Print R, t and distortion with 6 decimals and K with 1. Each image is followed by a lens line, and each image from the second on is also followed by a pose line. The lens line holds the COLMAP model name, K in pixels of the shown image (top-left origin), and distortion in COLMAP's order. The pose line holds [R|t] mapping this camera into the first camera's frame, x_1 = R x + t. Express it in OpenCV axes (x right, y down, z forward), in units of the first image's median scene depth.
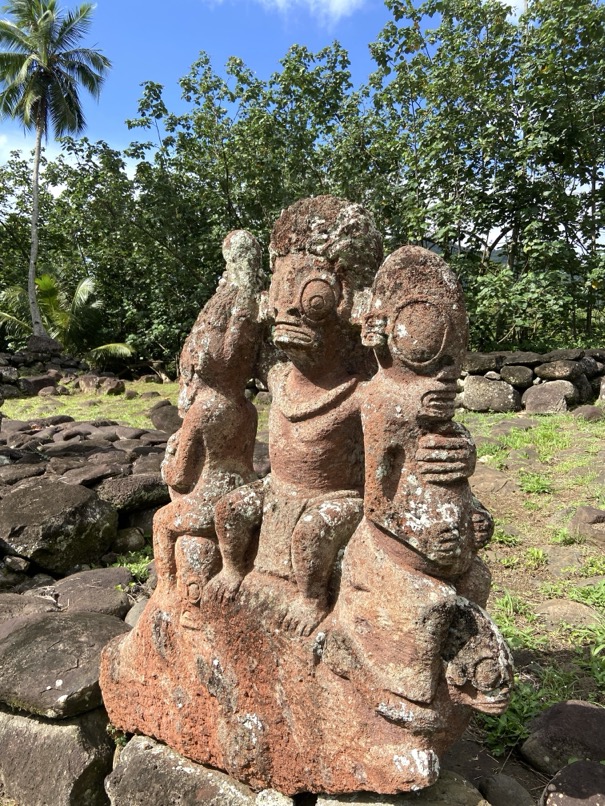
lens RADIAL K [[619.3, 0, 305.9], [0, 619.3, 402.2], [0, 0, 1]] dist [0.075624, -0.073568]
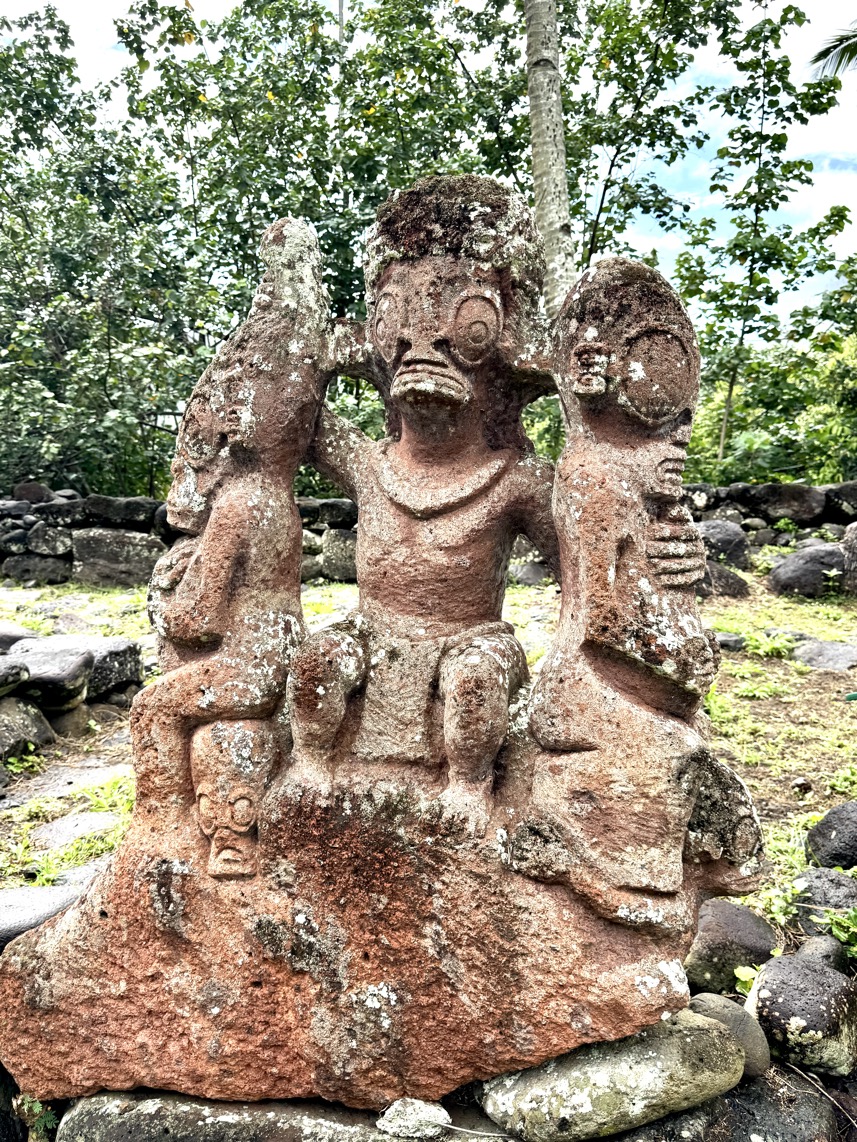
lens RADIAL K [[945.4, 0, 427.3], [0, 945.4, 567.9], [0, 0, 1]] dist [0.072607, -0.108125]
pose [[0.904418, -0.021820, 0.426089, -0.402557], [0.030786, 0.999426, -0.014165, 0.088956], [-0.425535, 0.025929, 0.904570, 0.098366]]
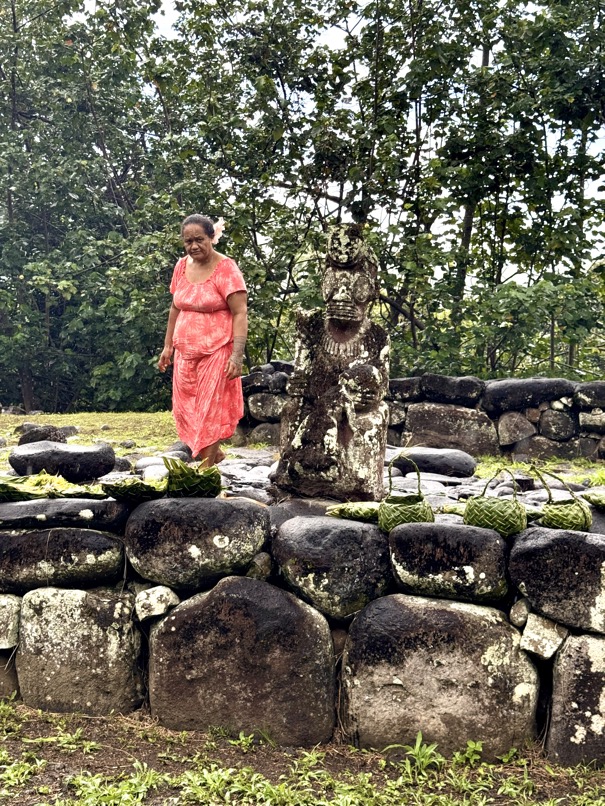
lens RADIAL K [[1138.5, 0, 303.9], [0, 1138.5, 410.9], [0, 0, 1]] dist [0.122993, 0.000000]
pose [[0.946319, 0.030945, 0.321749, -2.928276], [-0.014100, 0.998411, -0.054553, 0.190932], [-0.322926, 0.047088, 0.945252, -0.879175]]
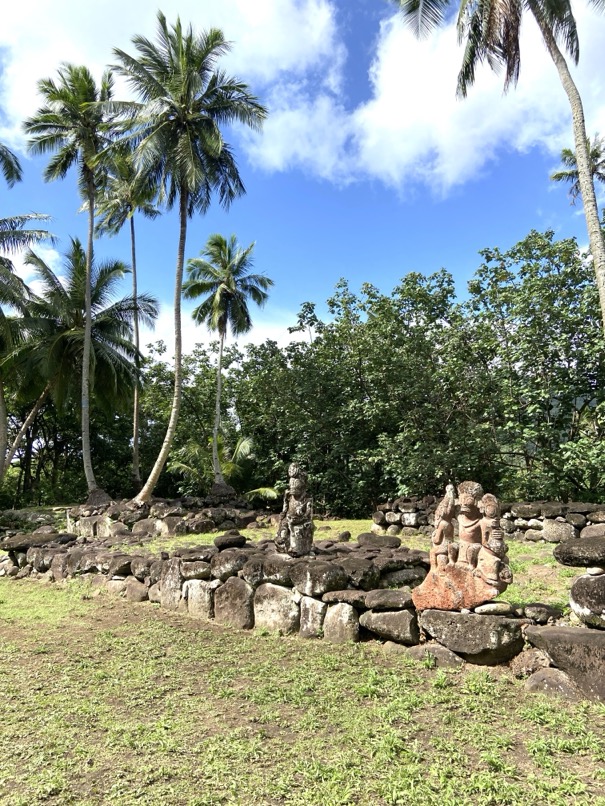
lens RADIAL K [[619.3, 0, 301.1], [0, 619.3, 396.6], [0, 0, 1]] dist [0.075624, -0.073568]
pose [[0.985409, -0.019361, -0.169101, -0.401299], [-0.019987, 0.973474, -0.227924, 0.155879], [0.169028, 0.227978, 0.958882, -3.722098]]
